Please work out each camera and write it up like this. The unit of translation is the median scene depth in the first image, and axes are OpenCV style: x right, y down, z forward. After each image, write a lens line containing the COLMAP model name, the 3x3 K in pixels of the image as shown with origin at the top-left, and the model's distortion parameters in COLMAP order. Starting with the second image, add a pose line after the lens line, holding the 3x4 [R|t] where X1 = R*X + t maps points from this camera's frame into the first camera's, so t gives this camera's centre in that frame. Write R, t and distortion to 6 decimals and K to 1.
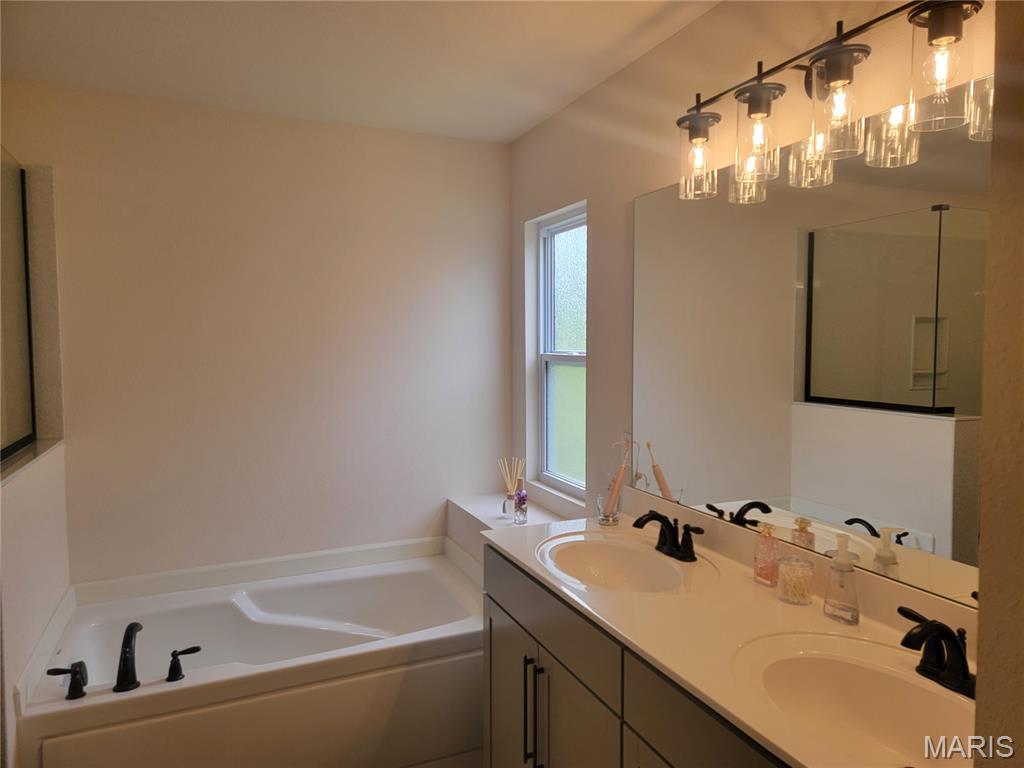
lens RADIAL K [[701.8, 0, 526.2], [0, 701.8, 374.9], [0, 0, 1]] dist [0.076164, -0.059691]
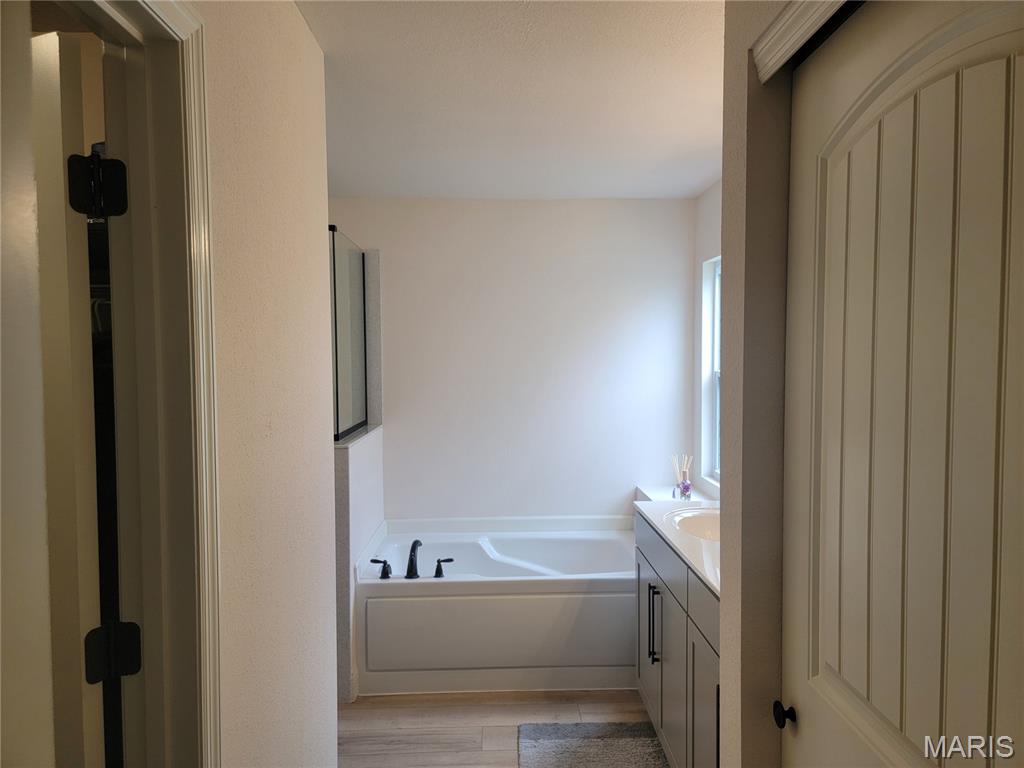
lens RADIAL K [[701.8, 0, 512.7], [0, 701.8, 387.1], [0, 0, 1]] dist [0.076164, -0.059691]
pose [[0.923576, 0.017654, -0.383009, 0.244591], [-0.018578, 0.999827, 0.001286, 0.002402], [0.382966, 0.005928, 0.923744, -0.369553]]
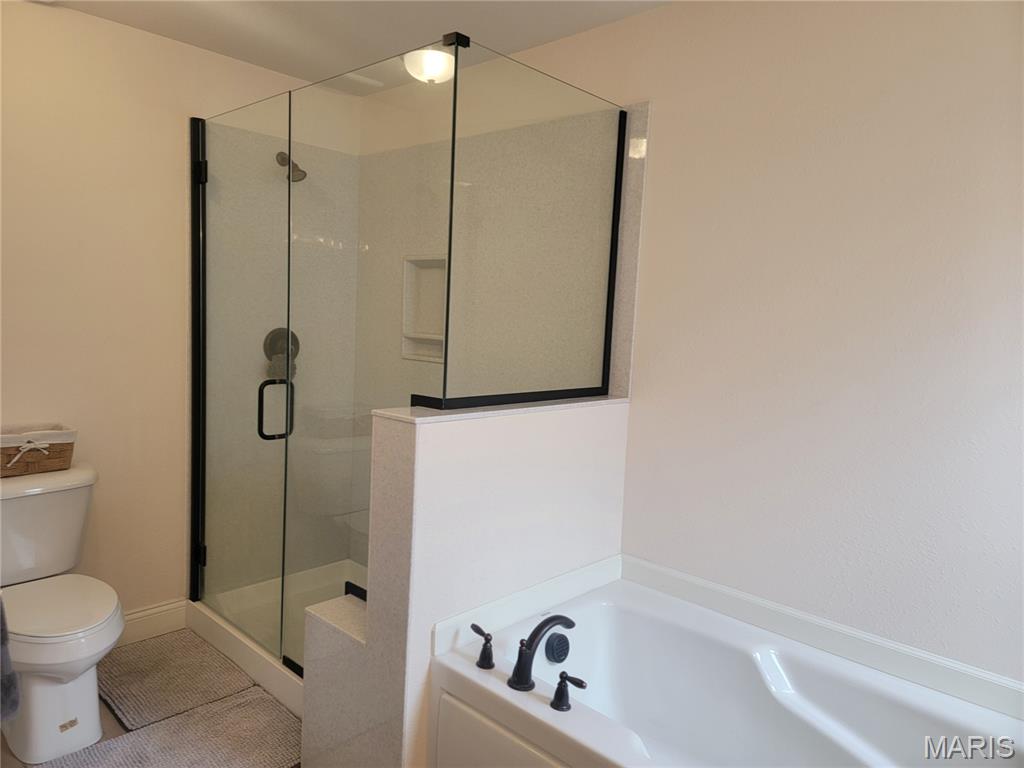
lens RADIAL K [[701.8, 0, 510.3], [0, 701.8, 377.2], [0, 0, 1]] dist [0.076164, -0.059691]
pose [[0.385437, 0.112453, -0.915856, 0.168377], [-0.097914, 0.991927, 0.080587, 0.003695], [0.917525, 0.058614, 0.393336, 0.617818]]
